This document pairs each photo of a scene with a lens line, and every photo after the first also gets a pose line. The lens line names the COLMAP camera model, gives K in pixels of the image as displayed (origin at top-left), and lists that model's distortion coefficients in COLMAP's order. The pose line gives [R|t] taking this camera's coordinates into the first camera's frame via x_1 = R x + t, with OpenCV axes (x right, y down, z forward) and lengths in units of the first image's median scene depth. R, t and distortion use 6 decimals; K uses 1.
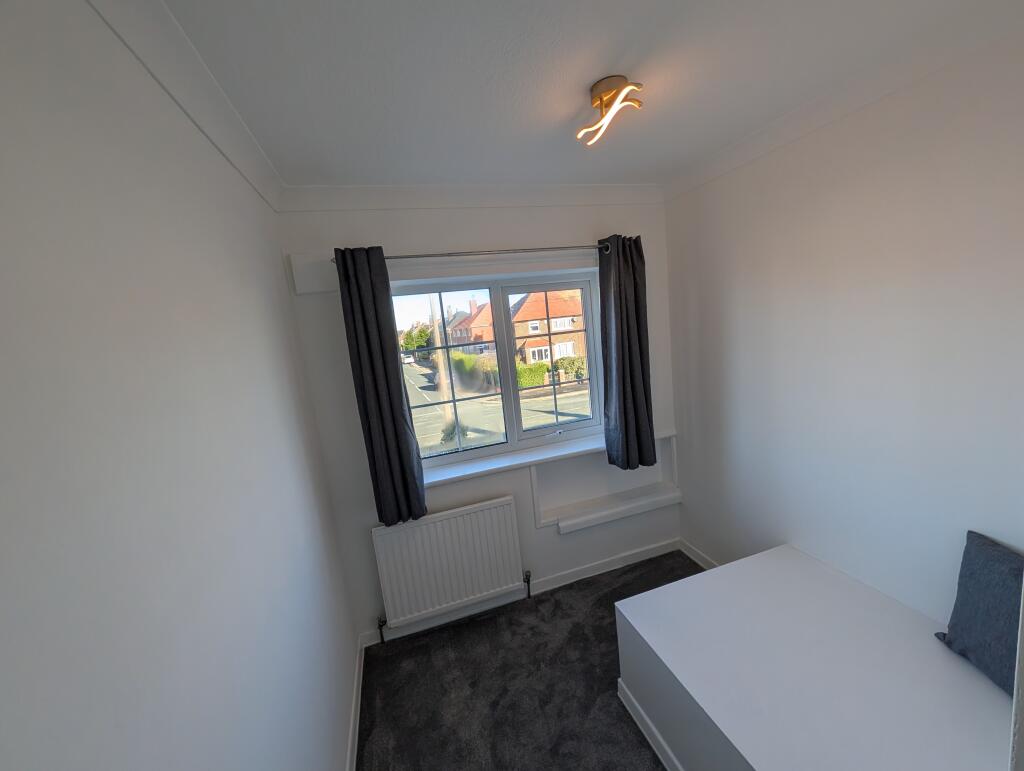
lens RADIAL K [[395.3, 0, 508.9], [0, 395.3, 386.3], [0, 0, 1]] dist [0.002278, -0.000133]
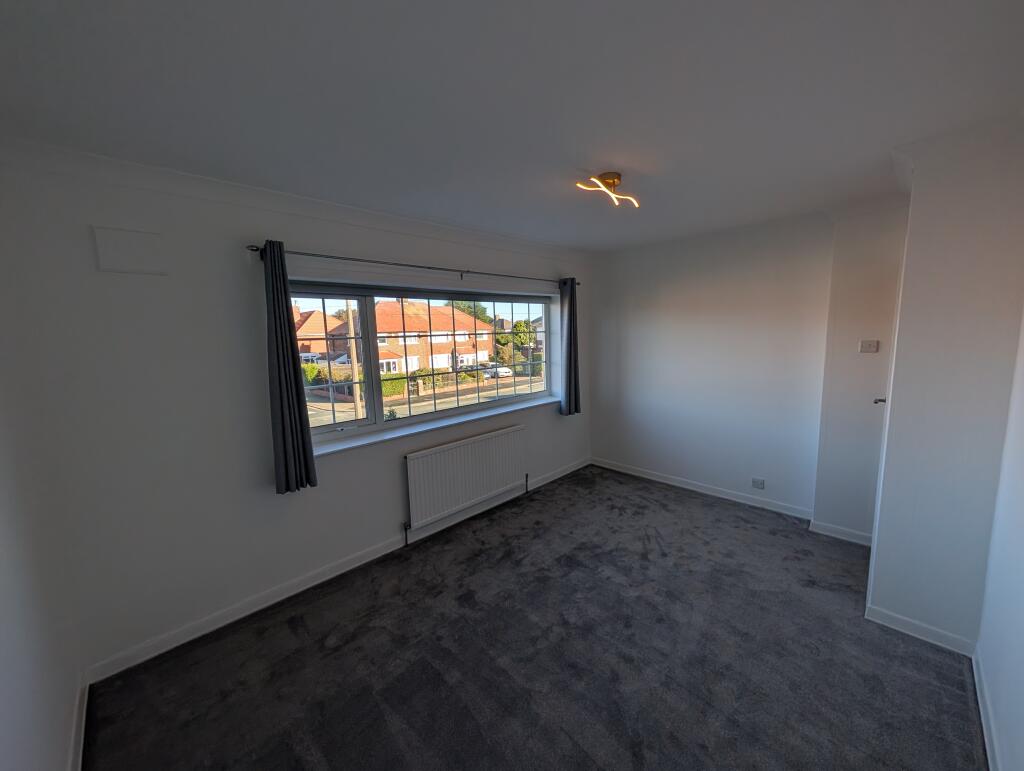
lens RADIAL K [[395.3, 0, 512.9], [0, 395.3, 384.4], [0, 0, 1]] dist [0.002278, -0.000133]
pose [[0.886187, 0.035642, 0.461956, -0.248430], [-0.006736, 0.997923, -0.064072, 0.067442], [-0.463280, 0.053668, 0.884586, -0.136833]]
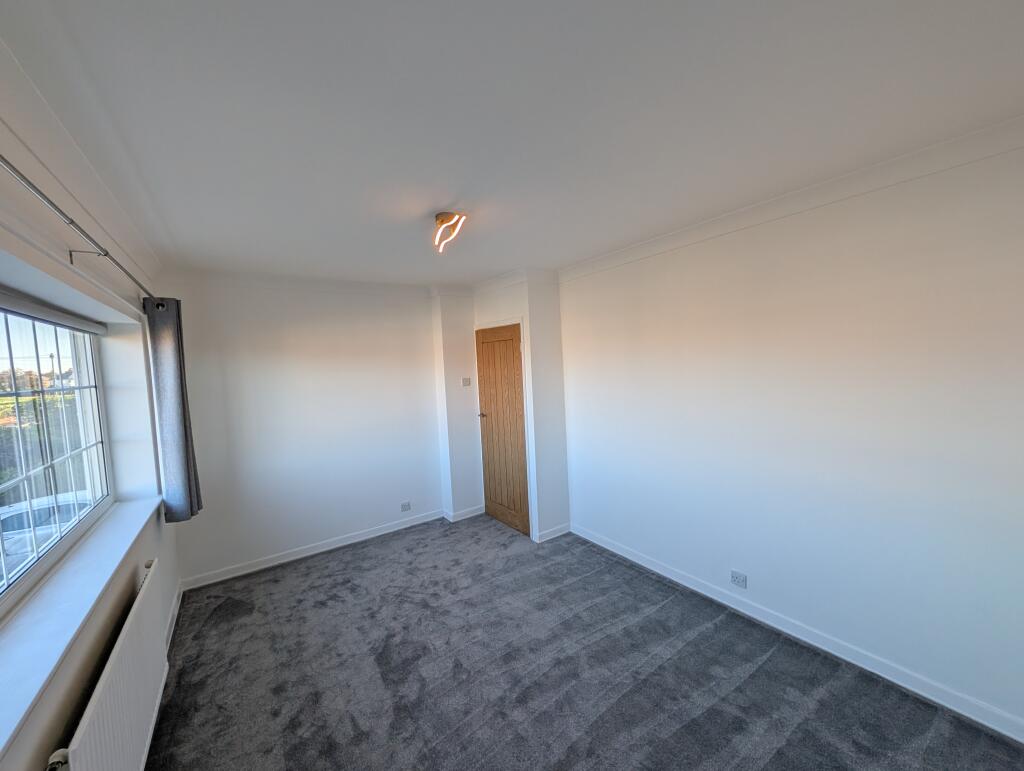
lens RADIAL K [[395.3, 0, 508.9], [0, 395.3, 386.0], [0, 0, 1]] dist [0.002278, -0.000133]
pose [[-0.294686, 0.076834, 0.952500, -0.337762], [0.232077, 0.972675, -0.006662, 0.028450], [-0.926985, 0.219090, -0.304465, 0.159095]]
